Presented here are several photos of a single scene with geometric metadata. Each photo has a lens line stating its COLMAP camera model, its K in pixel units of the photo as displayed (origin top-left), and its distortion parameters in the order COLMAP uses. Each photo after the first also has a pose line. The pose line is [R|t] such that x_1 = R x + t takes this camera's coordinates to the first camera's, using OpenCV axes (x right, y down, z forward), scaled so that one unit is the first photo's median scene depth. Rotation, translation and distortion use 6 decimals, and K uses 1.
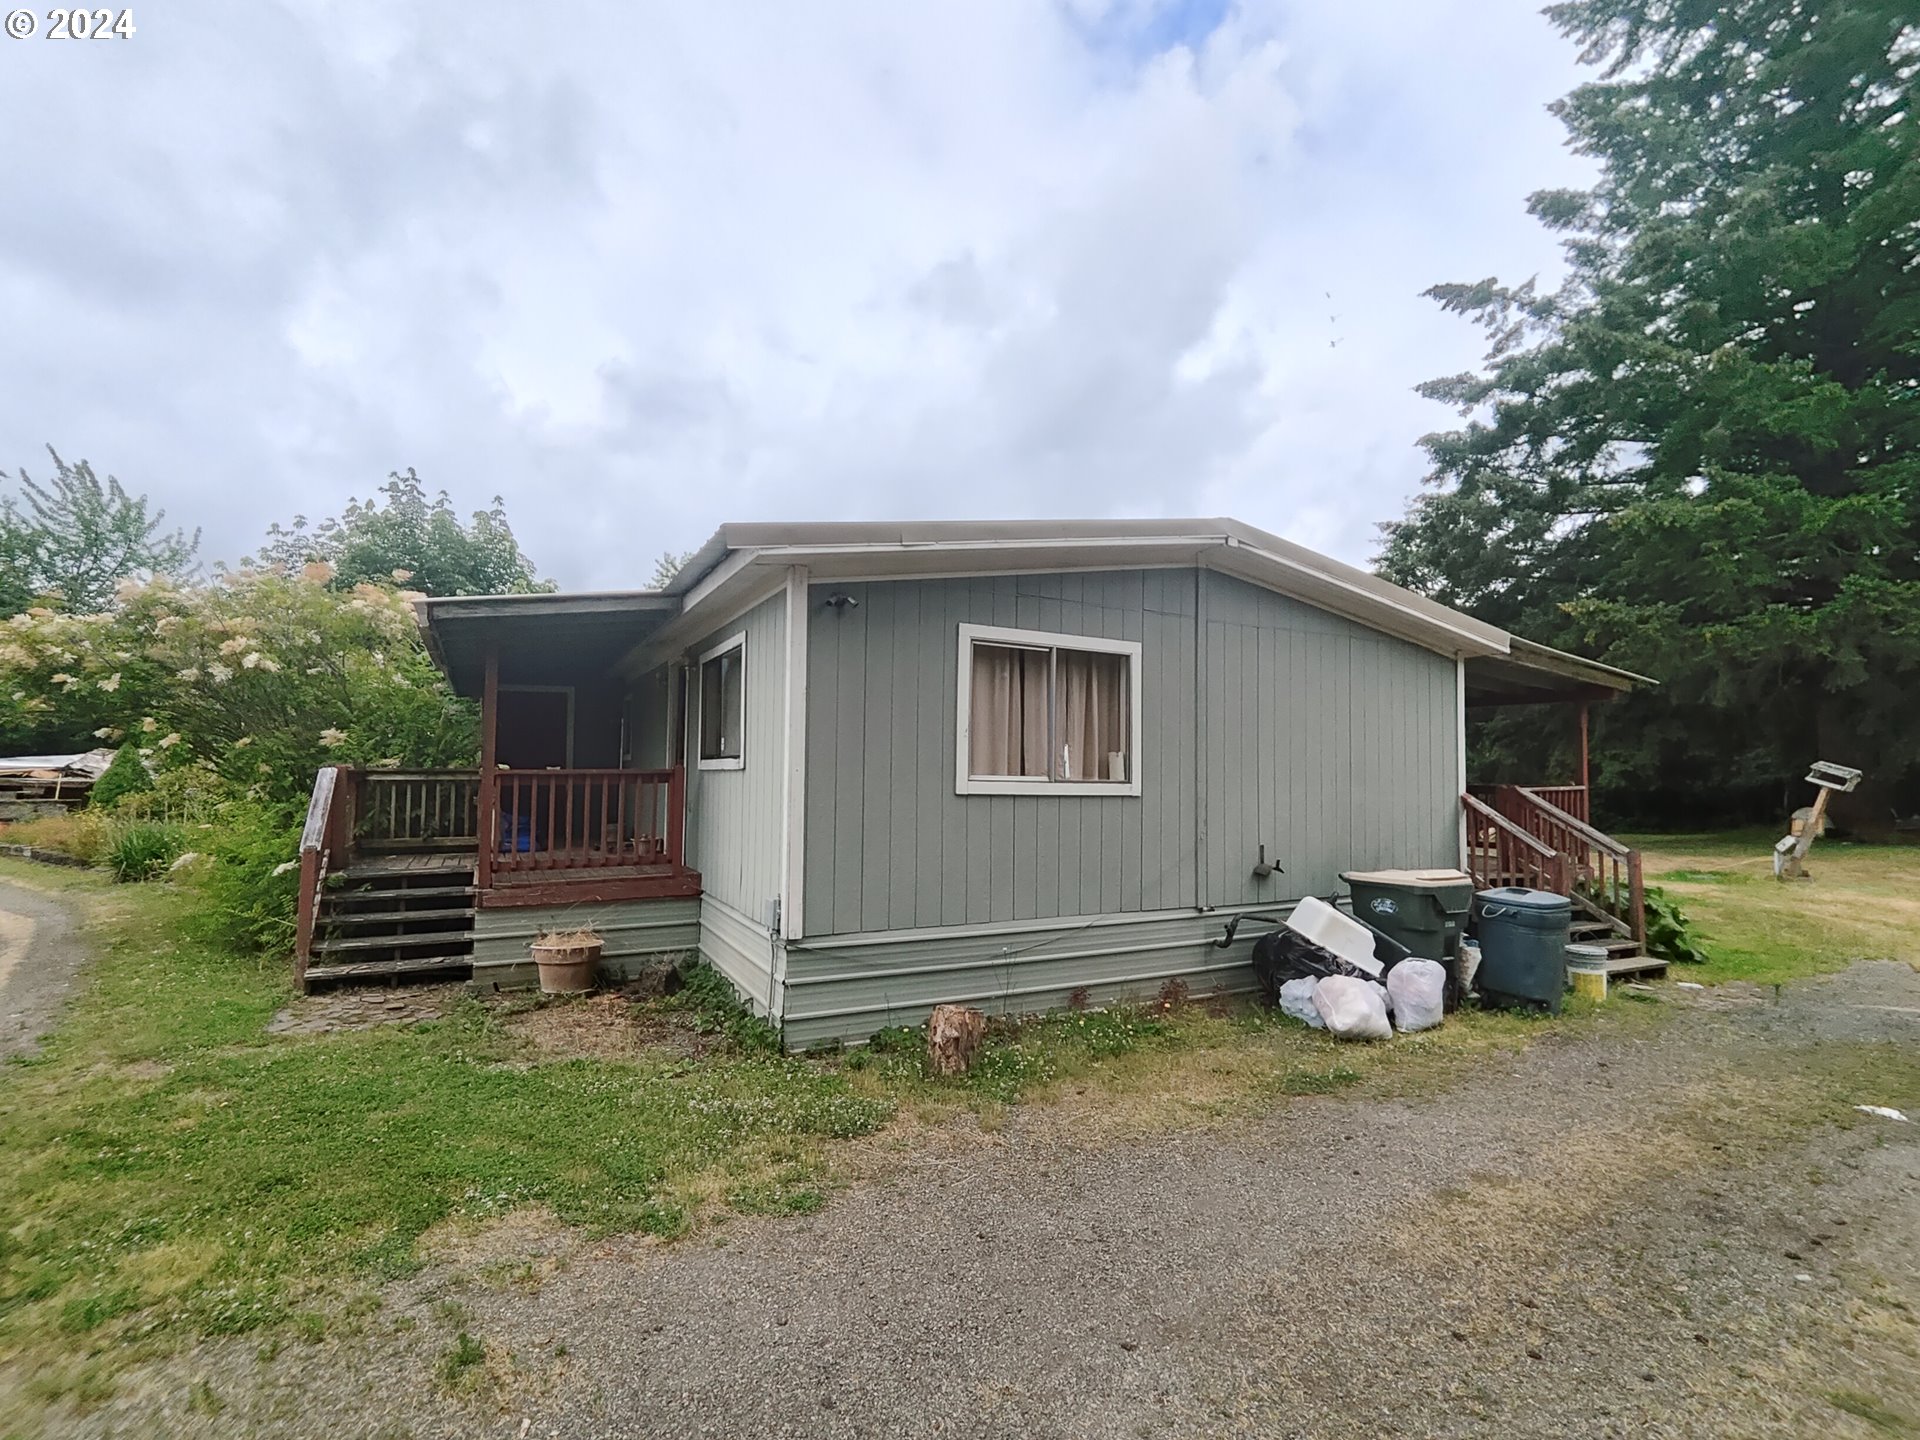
lens RADIAL K [[874.6, 0, 960.0], [0, 874.6, 720.0], [0, 0, 1]] dist [-0.003400, -0.000641]
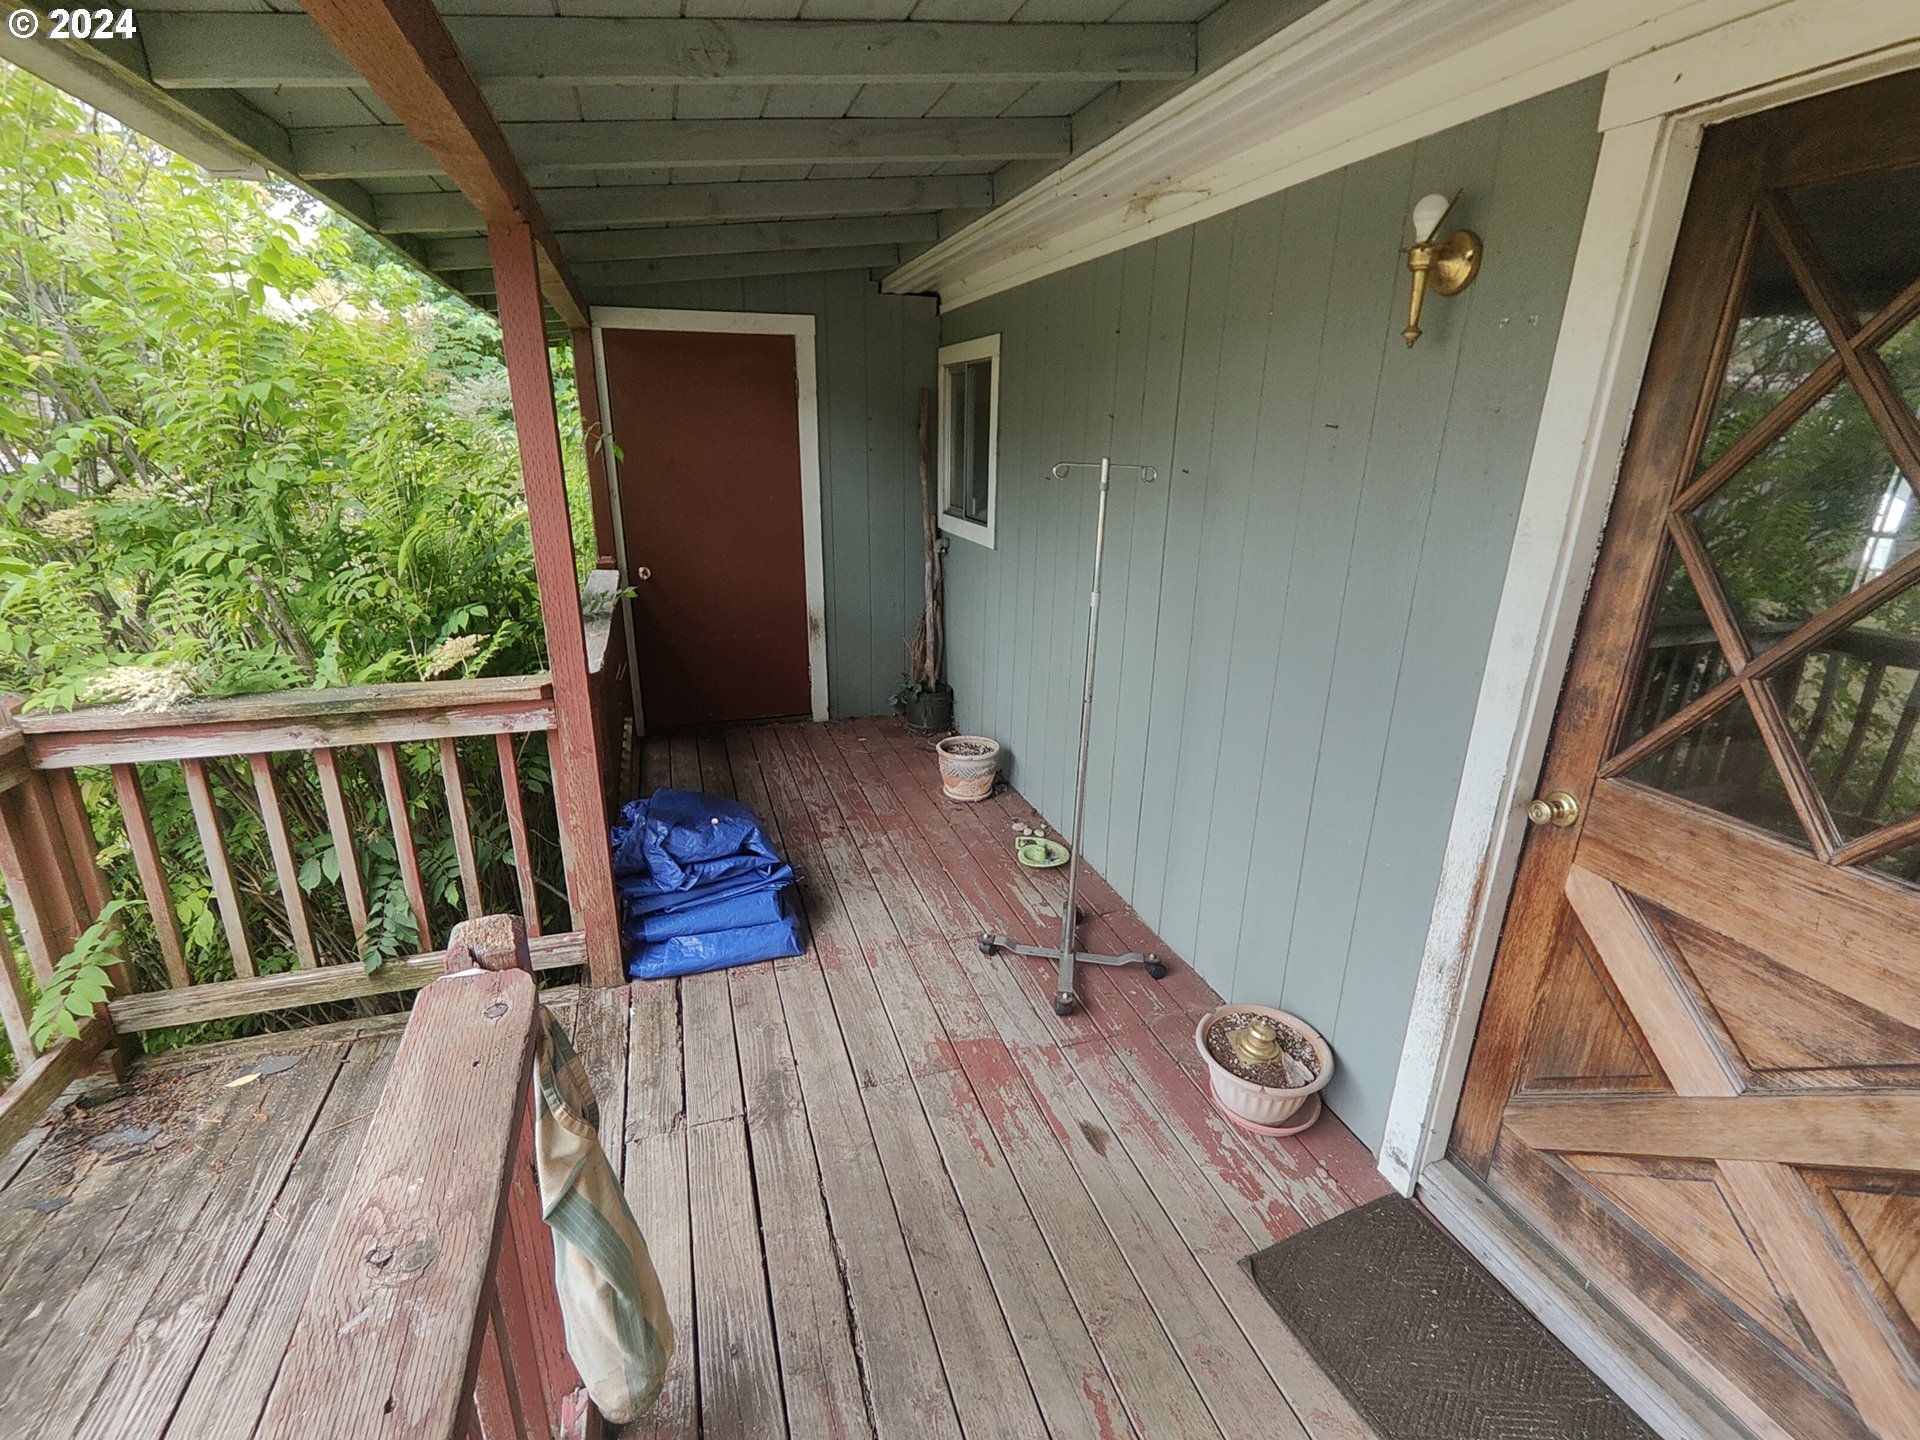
lens RADIAL K [[874.6, 0, 960.0], [0, 874.6, 720.0], [0, 0, 1]] dist [-0.003400, -0.000641]
pose [[0.982354, 0.073571, -0.171955, -0.381677], [-0.004650, 0.928707, 0.370786, -0.022583], [0.186975, -0.363443, 0.912661, 0.771883]]
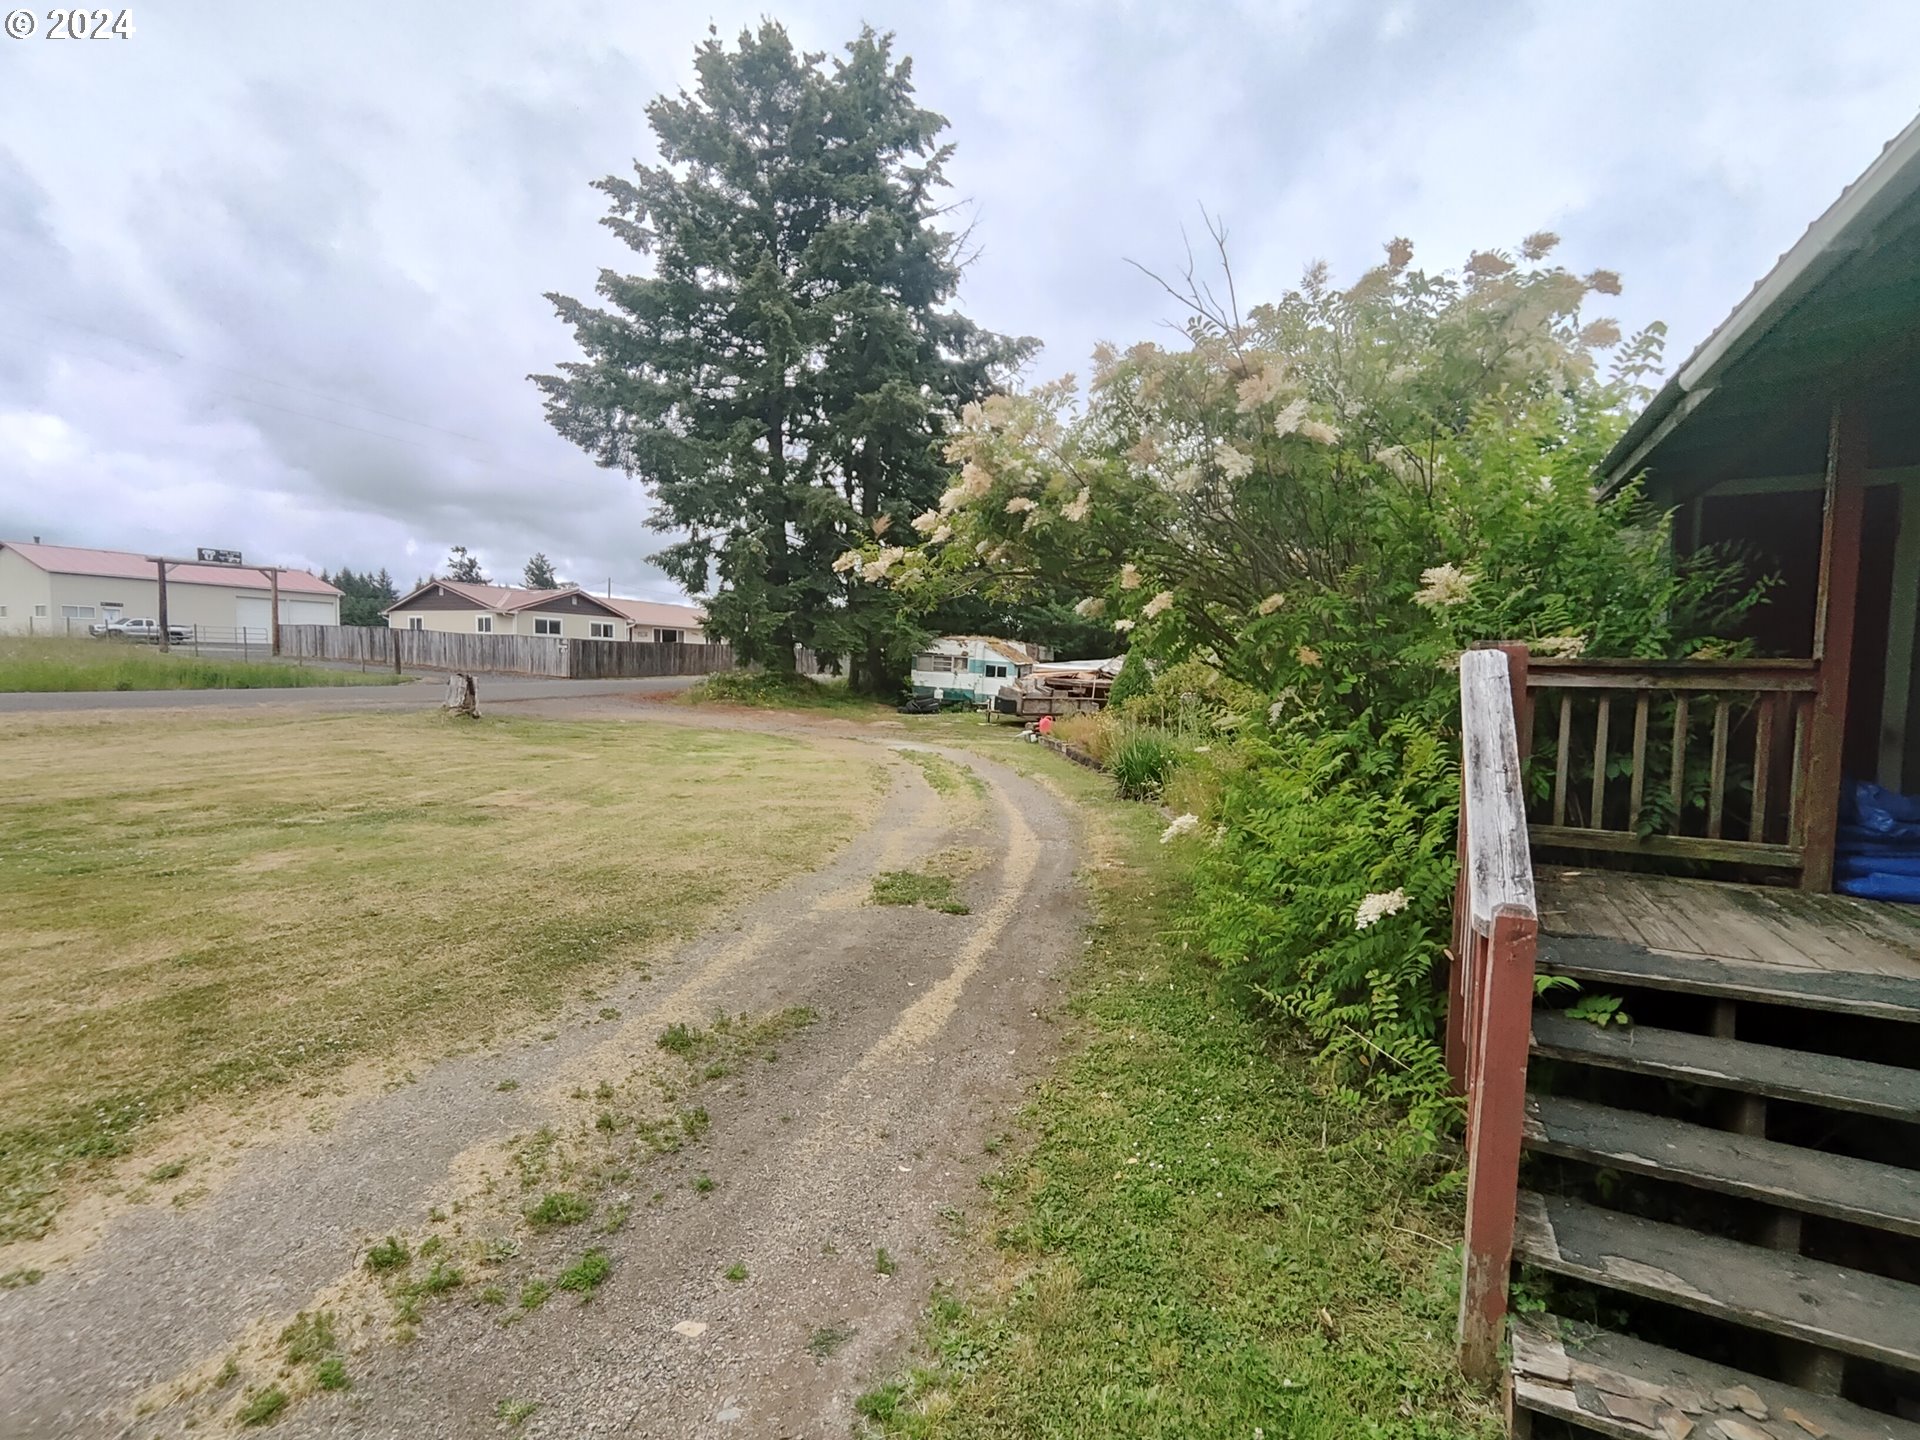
lens RADIAL K [[874.6, 0, 960.0], [0, 874.6, 720.0], [0, 0, 1]] dist [-0.003400, -0.000641]
pose [[0.564196, 0.054142, -0.823864, -0.431249], [0.029716, 0.995870, 0.085795, 0.036617], [0.825106, -0.072887, 0.560257, 0.484309]]
